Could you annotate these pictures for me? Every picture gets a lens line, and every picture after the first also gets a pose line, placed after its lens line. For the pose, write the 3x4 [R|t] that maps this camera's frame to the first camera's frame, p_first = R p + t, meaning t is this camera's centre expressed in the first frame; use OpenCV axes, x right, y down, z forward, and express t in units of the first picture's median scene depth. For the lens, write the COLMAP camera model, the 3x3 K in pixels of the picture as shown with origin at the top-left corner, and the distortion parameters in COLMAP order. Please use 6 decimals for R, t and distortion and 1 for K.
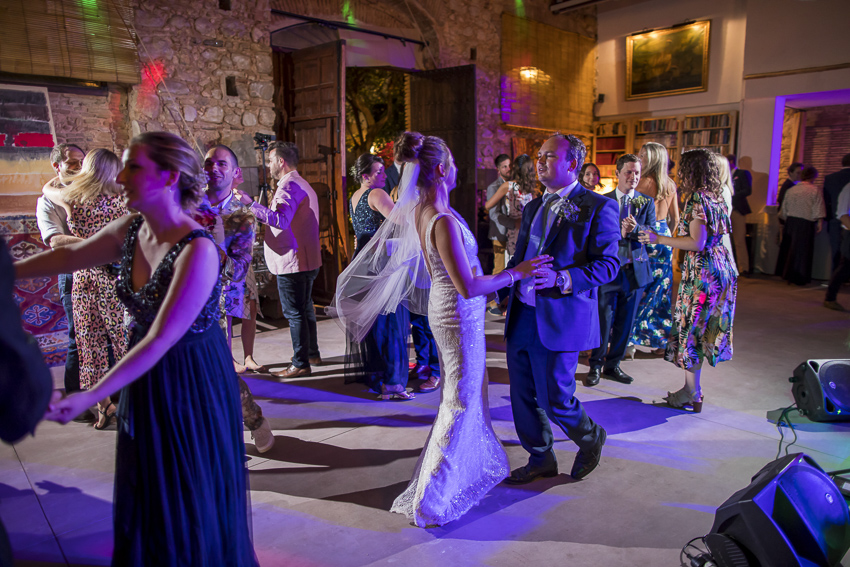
lens RADIAL K [[577.4, 0, 447.3], [0, 577.4, 280.4], [0, 0, 1]] dist [-0.044241, 0.049934]
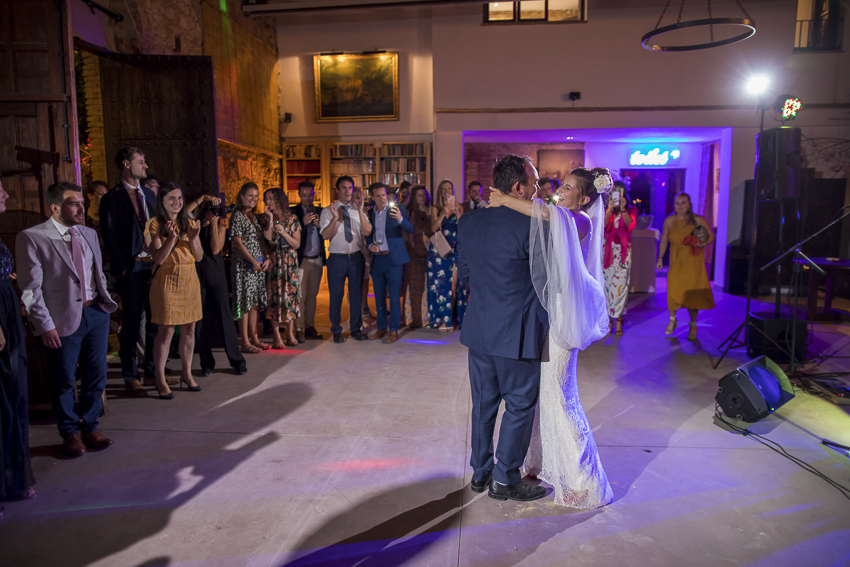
lens RADIAL K [[577.4, 0, 447.3], [0, 577.4, 280.4], [0, 0, 1]] dist [-0.044241, 0.049934]
pose [[0.770420, -0.077365, 0.632826, -0.150162], [0.104765, 0.994479, -0.005966, -0.028619], [-0.628870, 0.070894, 0.774271, 0.160490]]
